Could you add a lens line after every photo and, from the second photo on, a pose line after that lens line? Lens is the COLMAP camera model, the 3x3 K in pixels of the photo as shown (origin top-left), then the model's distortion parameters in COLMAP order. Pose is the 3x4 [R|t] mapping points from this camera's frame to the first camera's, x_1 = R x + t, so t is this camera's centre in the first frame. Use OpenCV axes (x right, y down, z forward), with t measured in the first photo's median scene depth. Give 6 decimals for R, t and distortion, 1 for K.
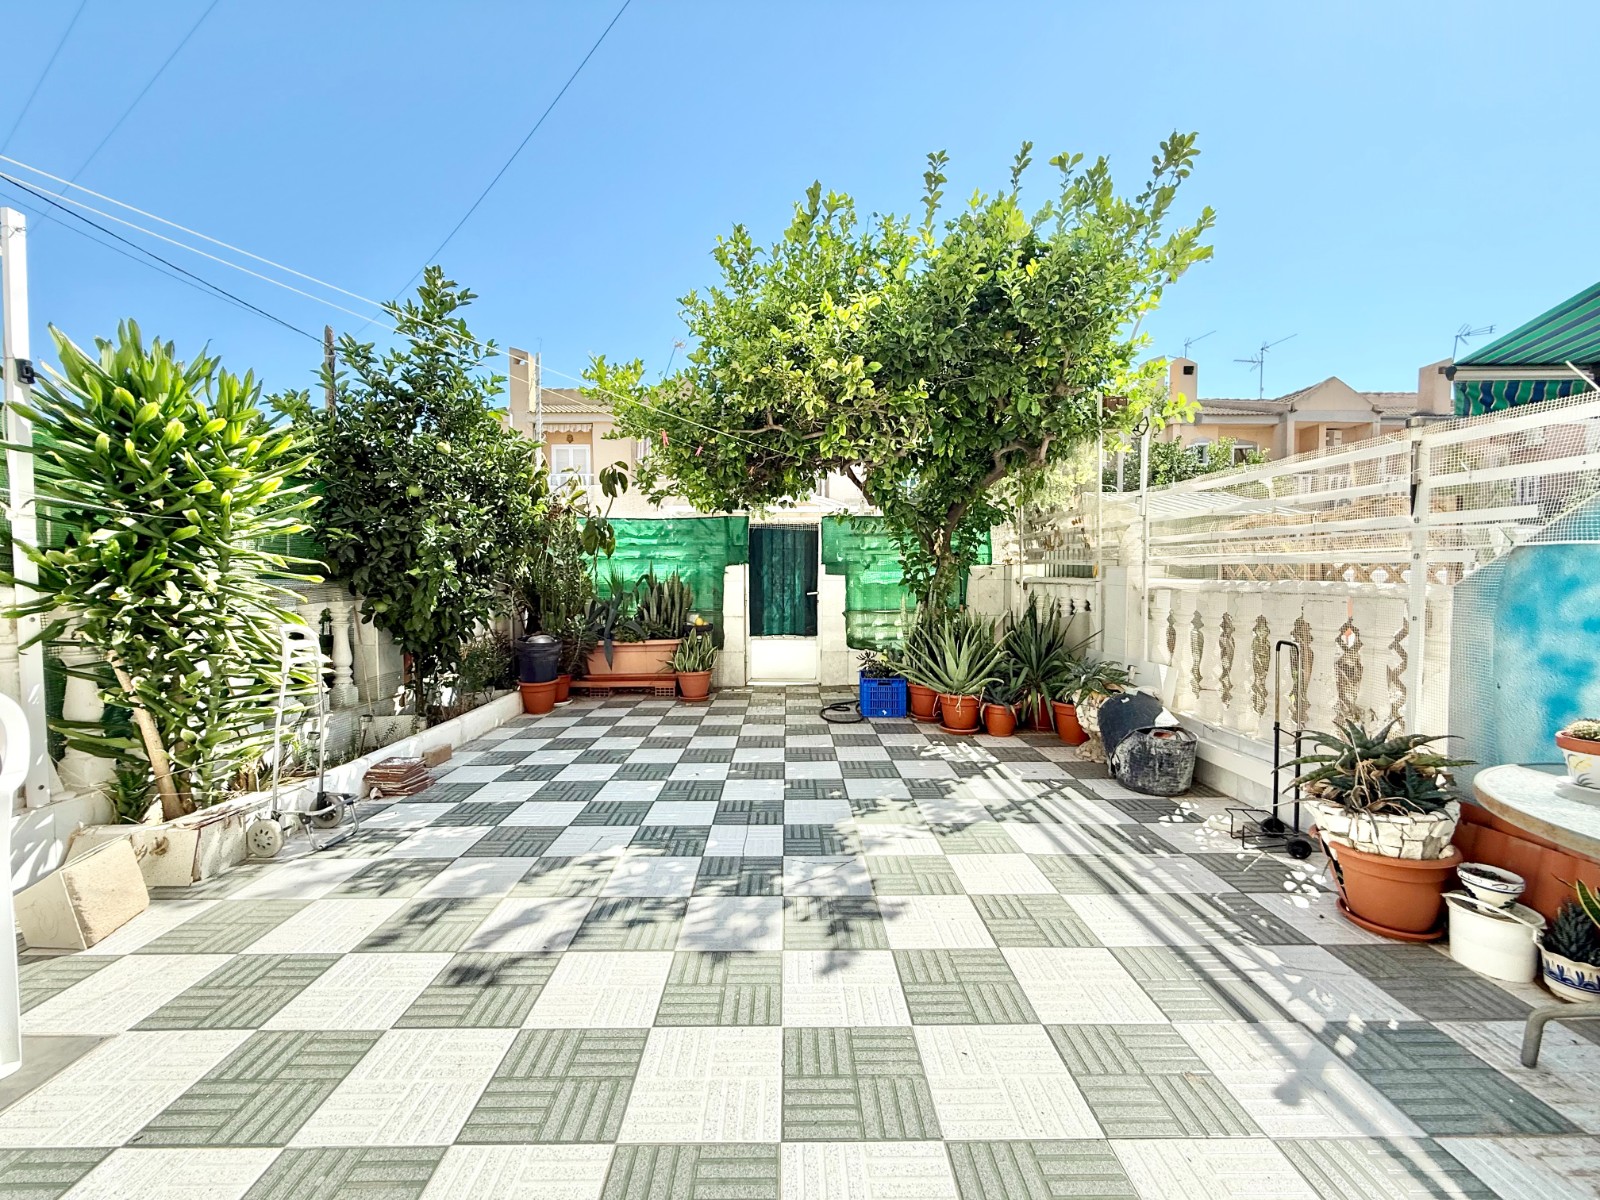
lens RADIAL K [[639.4, 0, 799.2], [0, 639.4, 600.1], [0, 0, 1]] dist [0.001139, -0.000258]
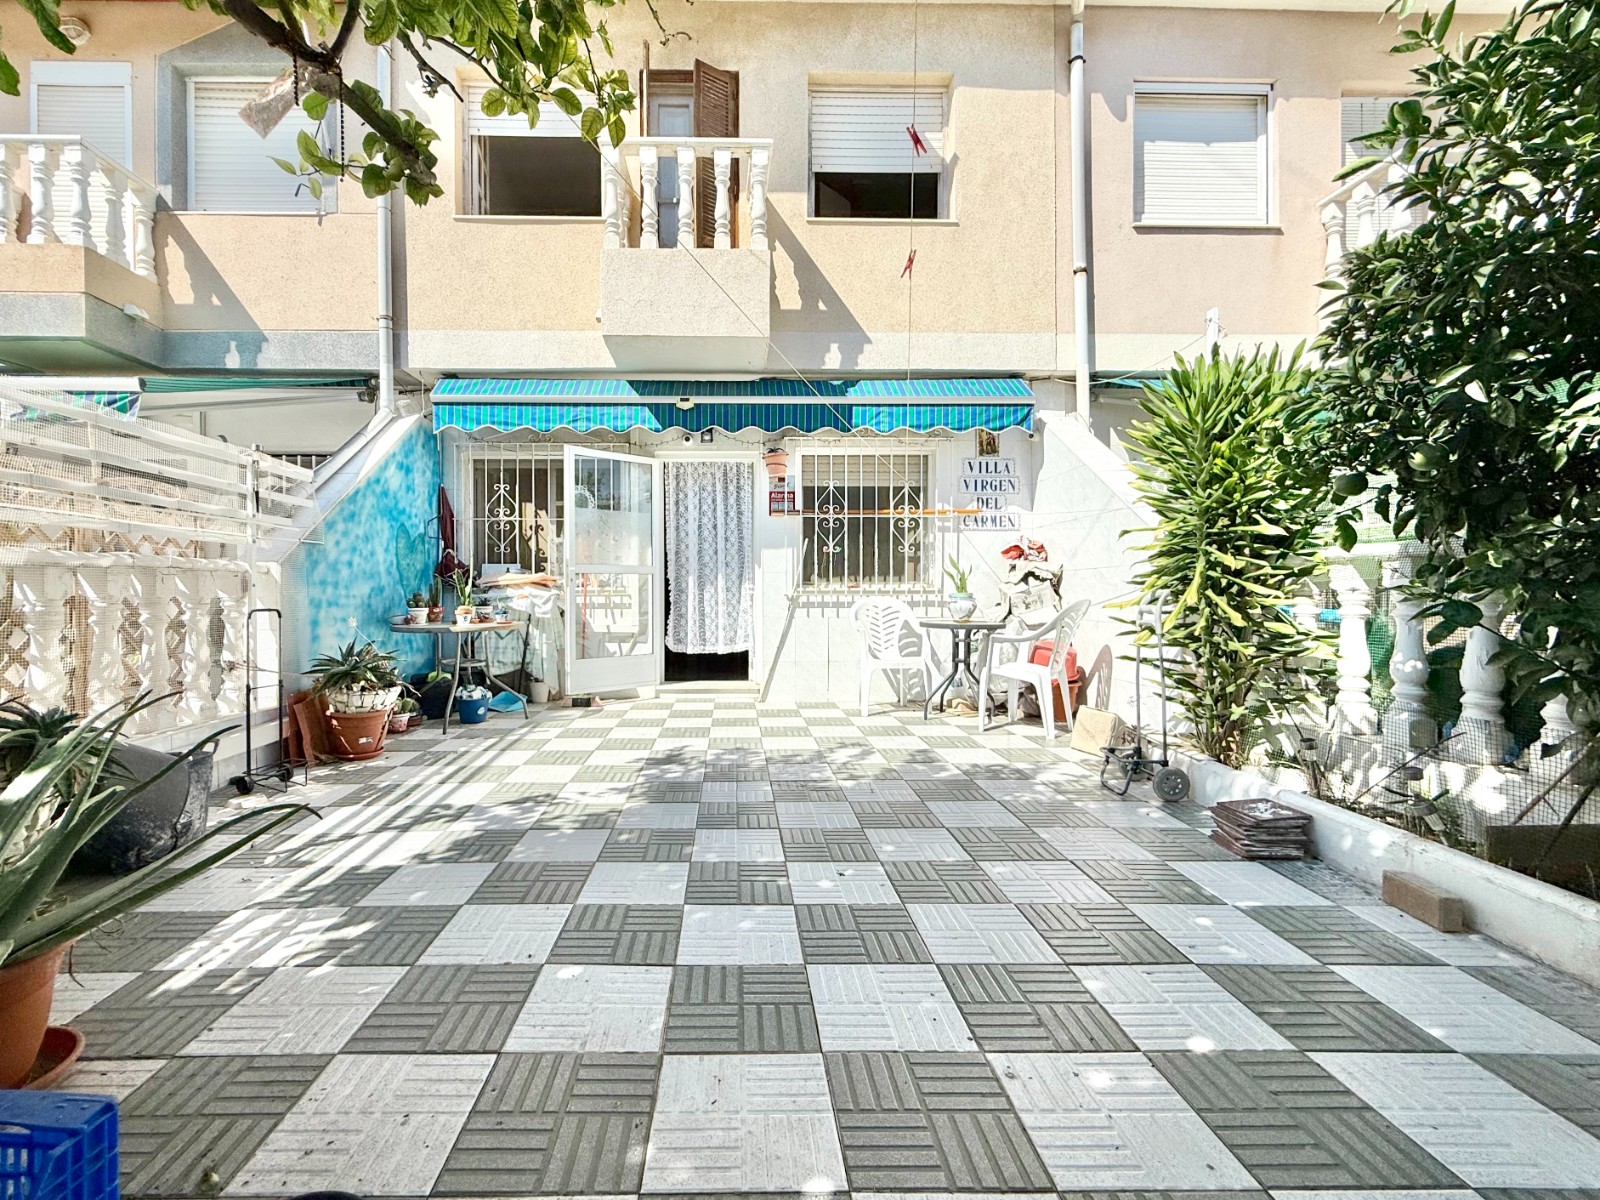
lens RADIAL K [[669.6, 0, 733.4], [0, 669.6, 591.8], [0, 0, 1]] dist [0.000608, -0.000372]
pose [[-0.999877, 0.005575, 0.014684, -0.085670], [0.006185, 0.999104, 0.041860, -0.008132], [-0.014438, 0.041945, -0.999016, 1.897496]]
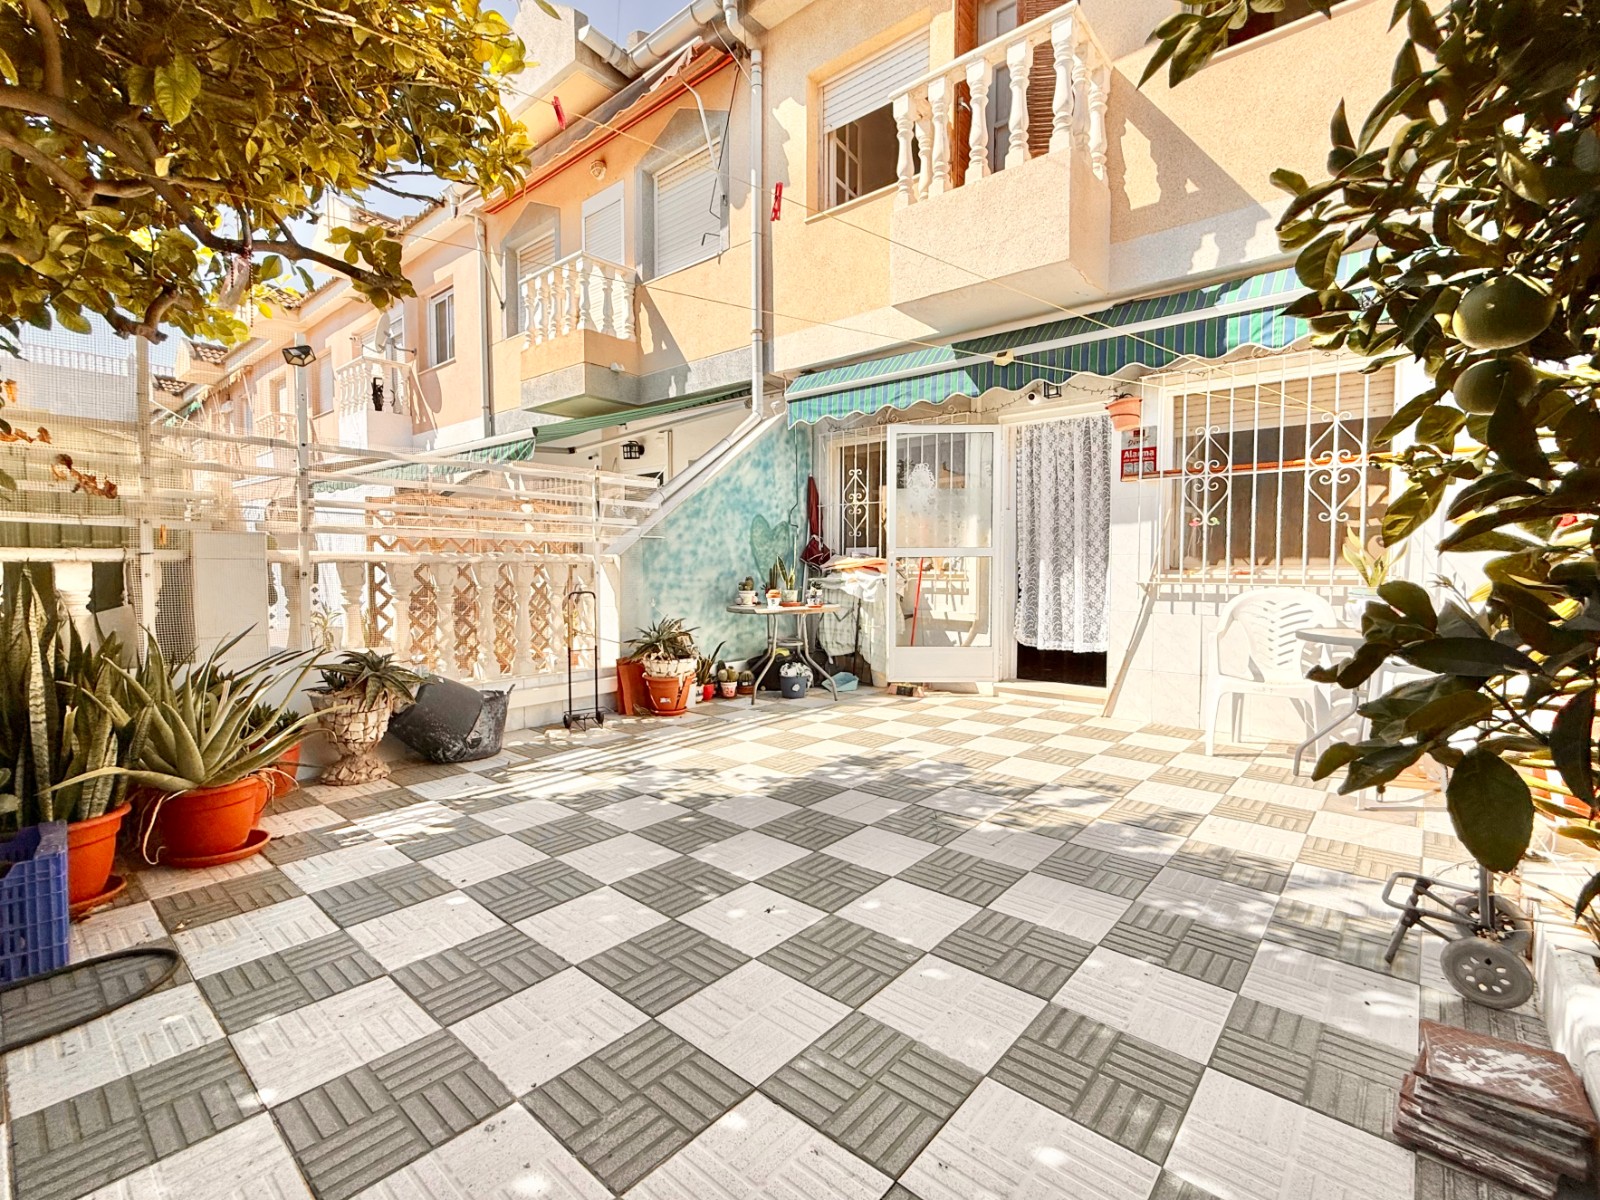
lens RADIAL K [[711.0, 0, 803.8], [0, 711.0, 592.4], [0, 0, 1]] dist [-0.002622, 0.001020]
pose [[-0.749530, -0.020936, 0.661640, -0.659202], [0.031111, 0.997281, 0.066801, -0.024822], [-0.661239, 0.070654, -0.746841, 1.657797]]
